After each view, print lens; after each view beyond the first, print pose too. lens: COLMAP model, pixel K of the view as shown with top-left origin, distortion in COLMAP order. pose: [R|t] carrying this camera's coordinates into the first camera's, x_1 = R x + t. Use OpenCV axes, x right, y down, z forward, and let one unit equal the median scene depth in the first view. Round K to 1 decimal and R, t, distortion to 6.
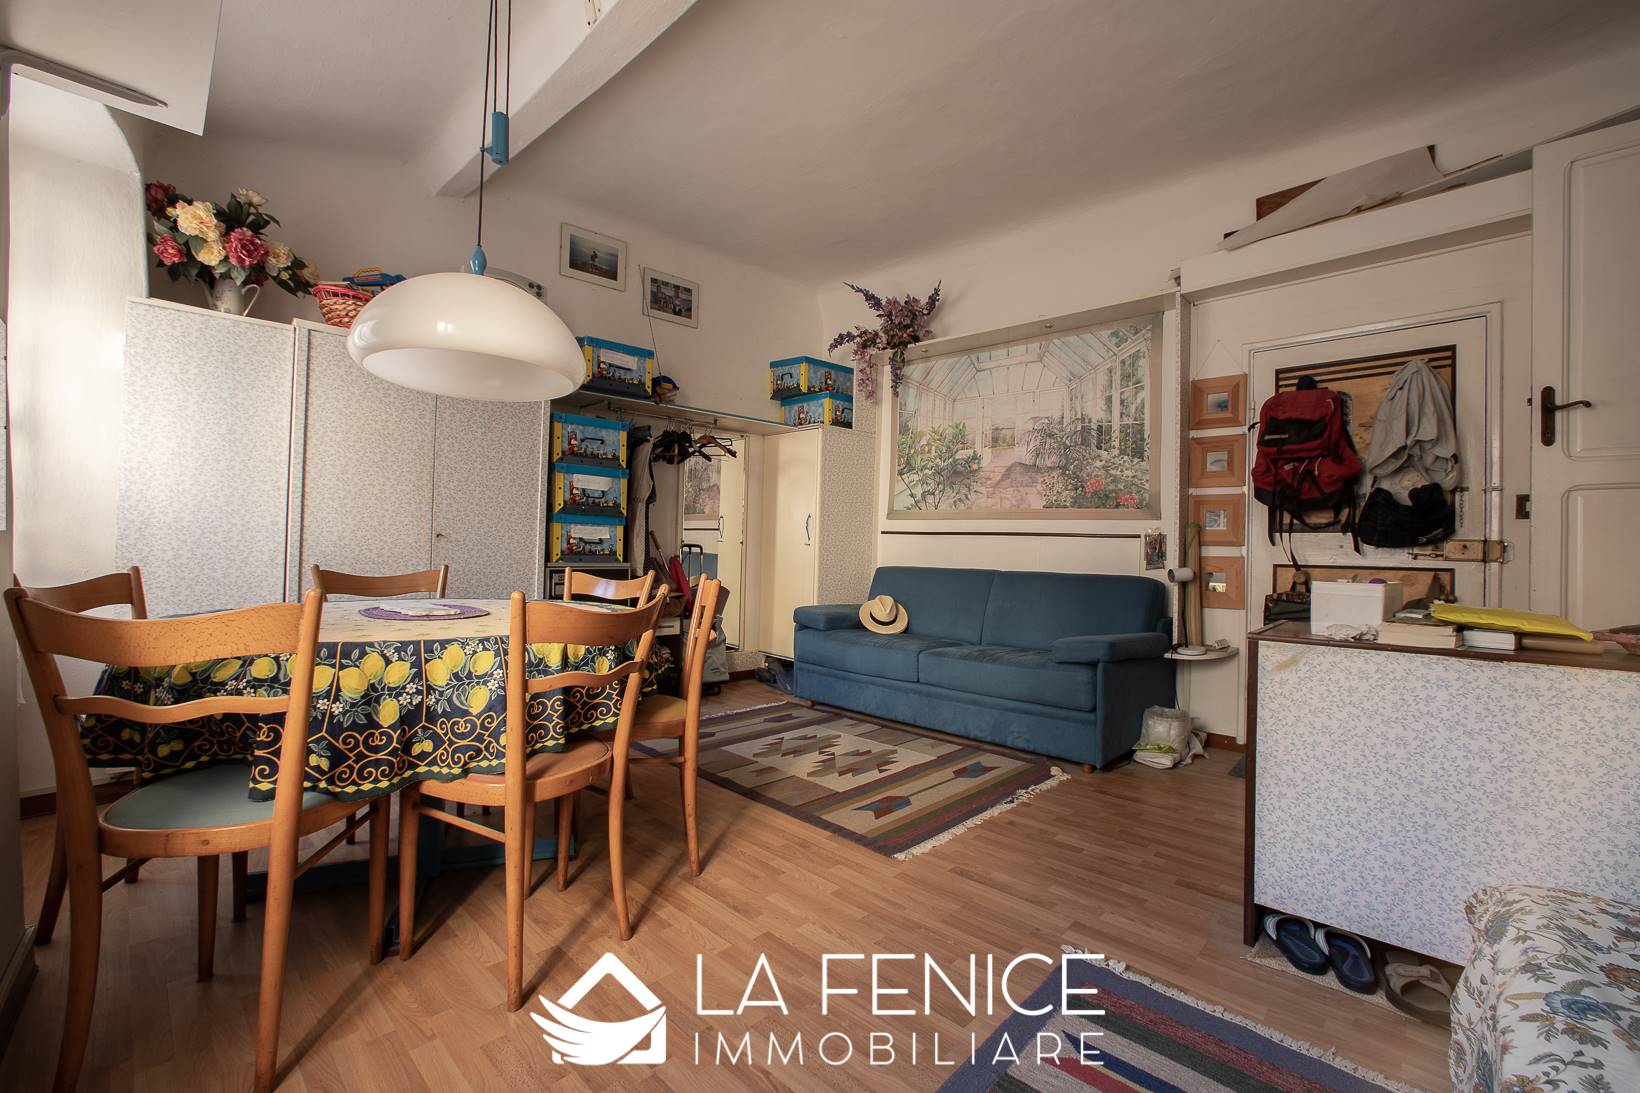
lens RADIAL K [[691.3, 0, 822.5], [0, 691.3, 544.9], [0, 0, 1]] dist [-0.000032, -0.000003]
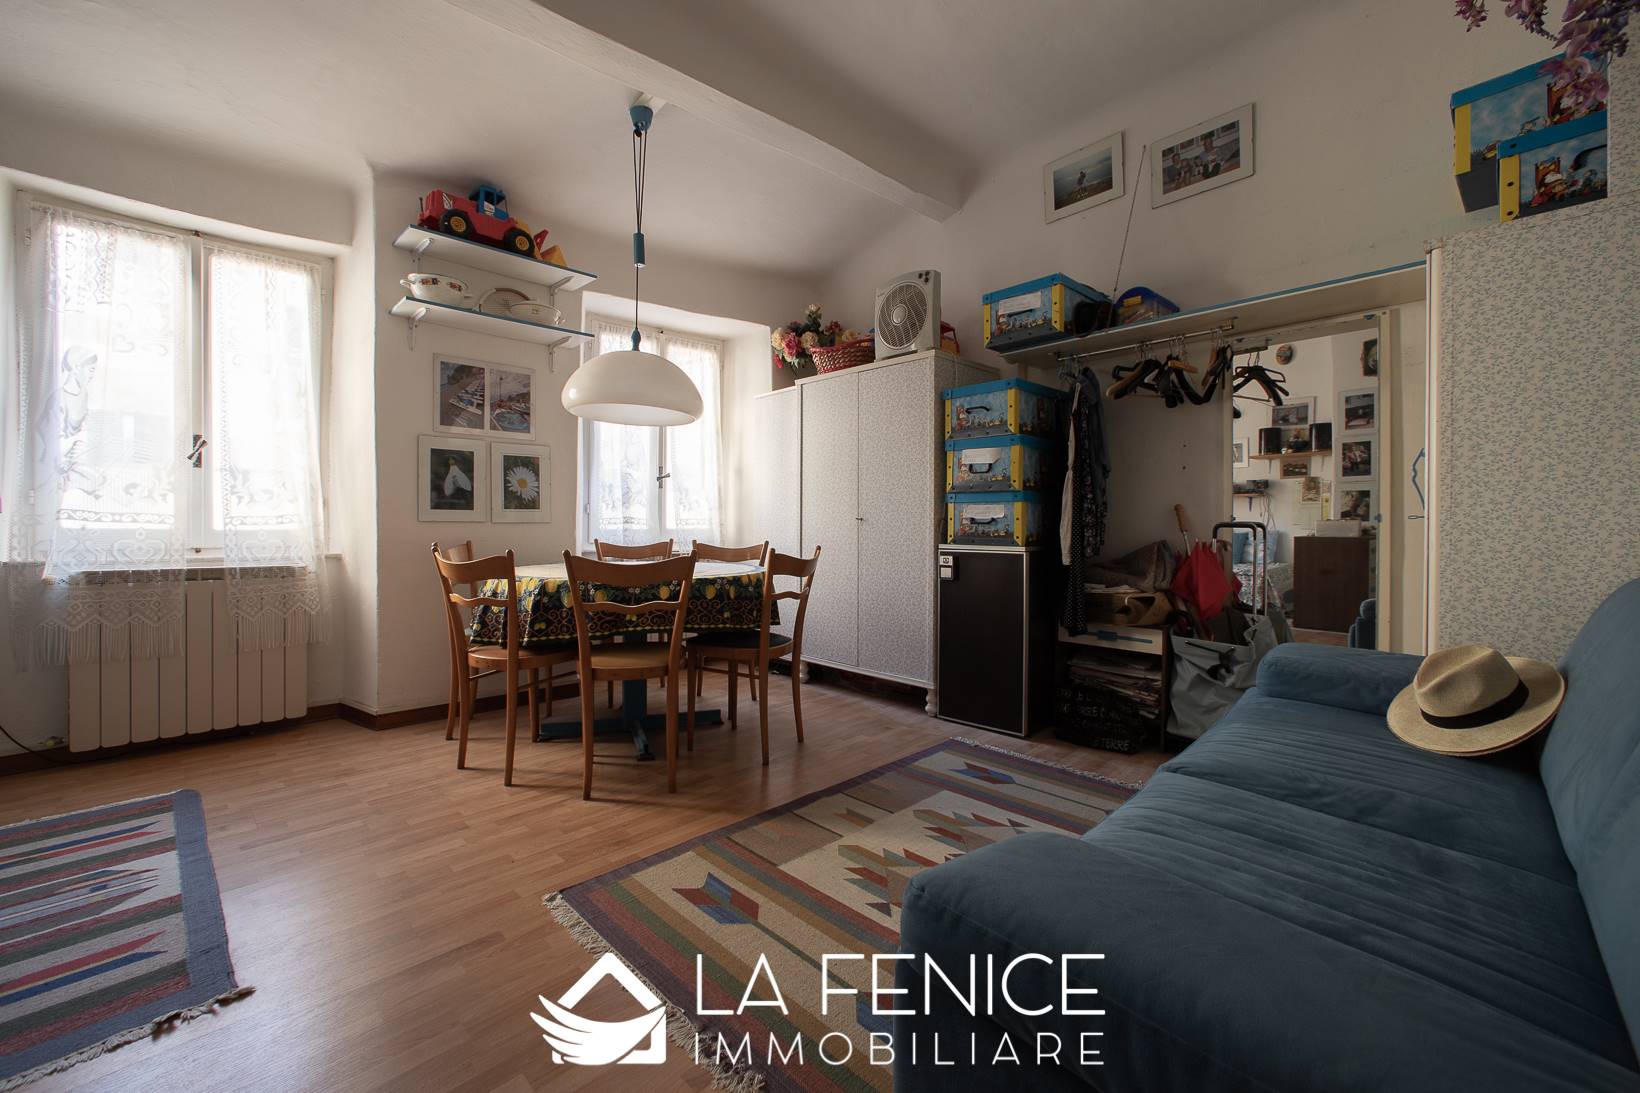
lens RADIAL K [[674.9, 0, 822.6], [0, 674.9, 533.4], [0, 0, 1]] dist [-0.009245, 0.006348]
pose [[-0.008187, -0.011819, -0.999897, 0.576825], [-0.003126, 0.999926, -0.011794, 0.022452], [0.999962, 0.003029, -0.008224, 0.851506]]
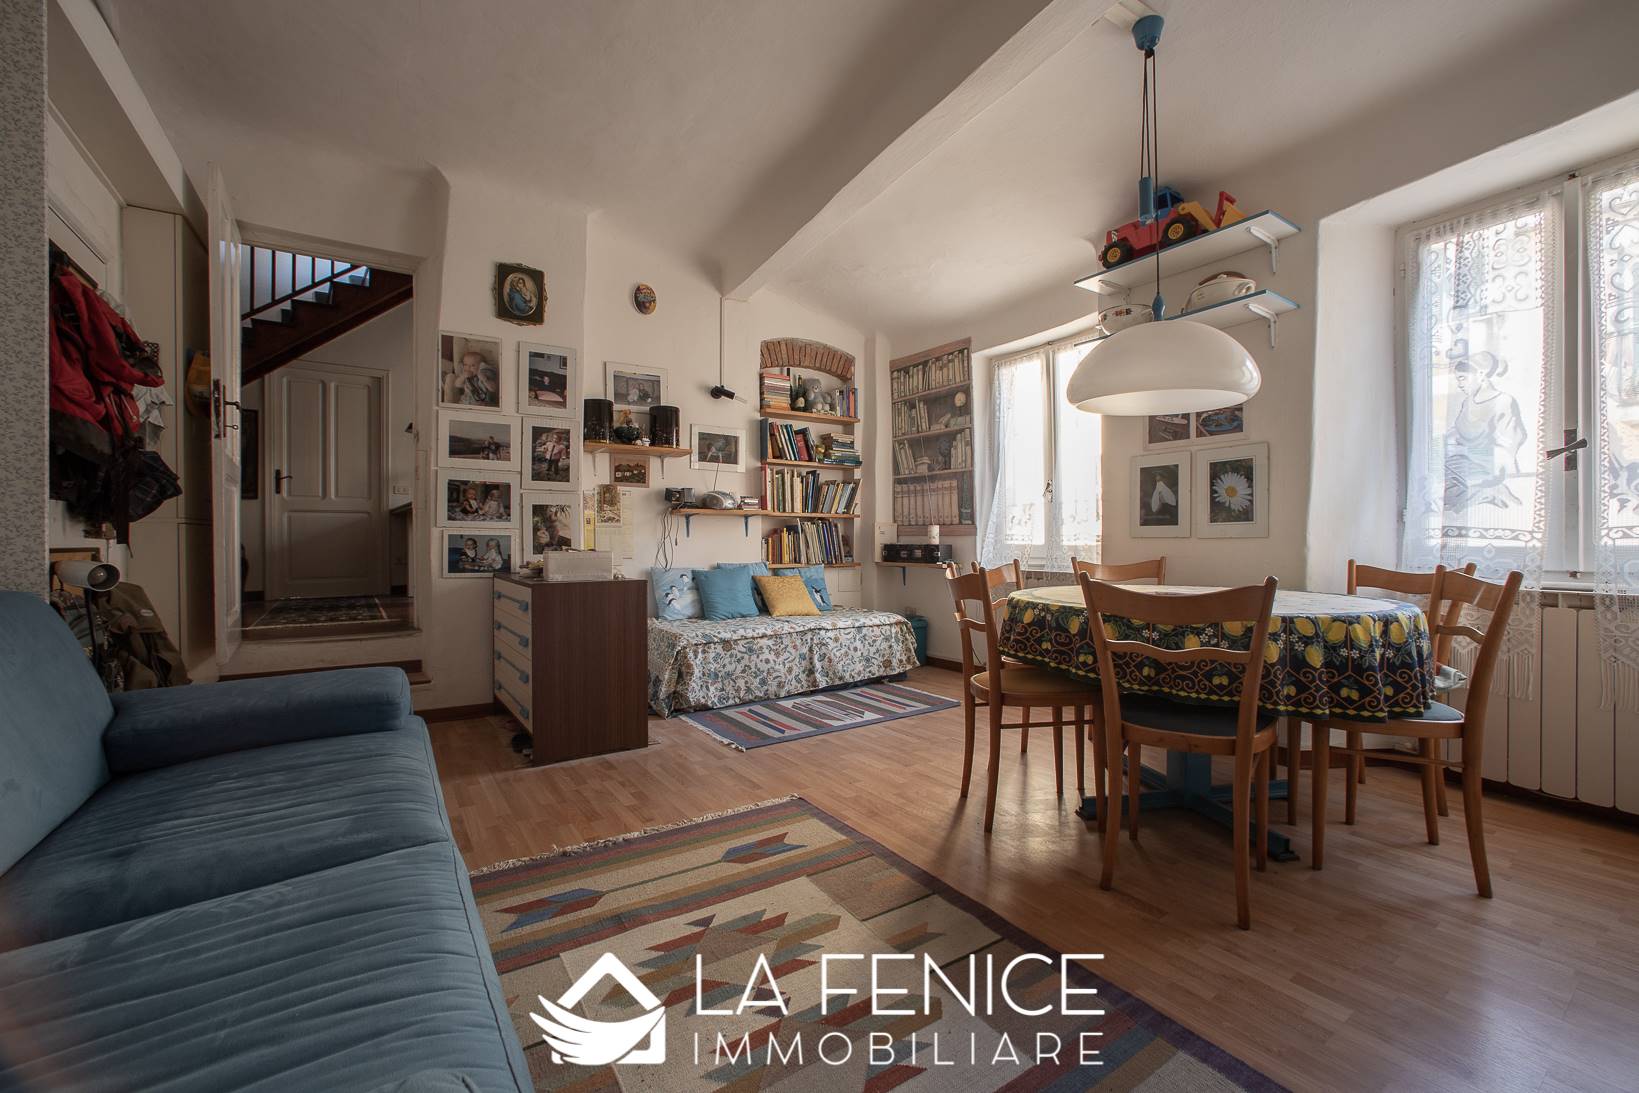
lens RADIAL K [[674.5, 0, 815.1], [0, 674.5, 537.9], [0, 0, 1]] dist [-0.009245, 0.006348]
pose [[-0.976167, -0.019721, 0.216124, -0.103159], [-0.020685, 0.999784, -0.002201, 0.008781], [-0.216033, -0.006619, -0.976364, 1.358276]]
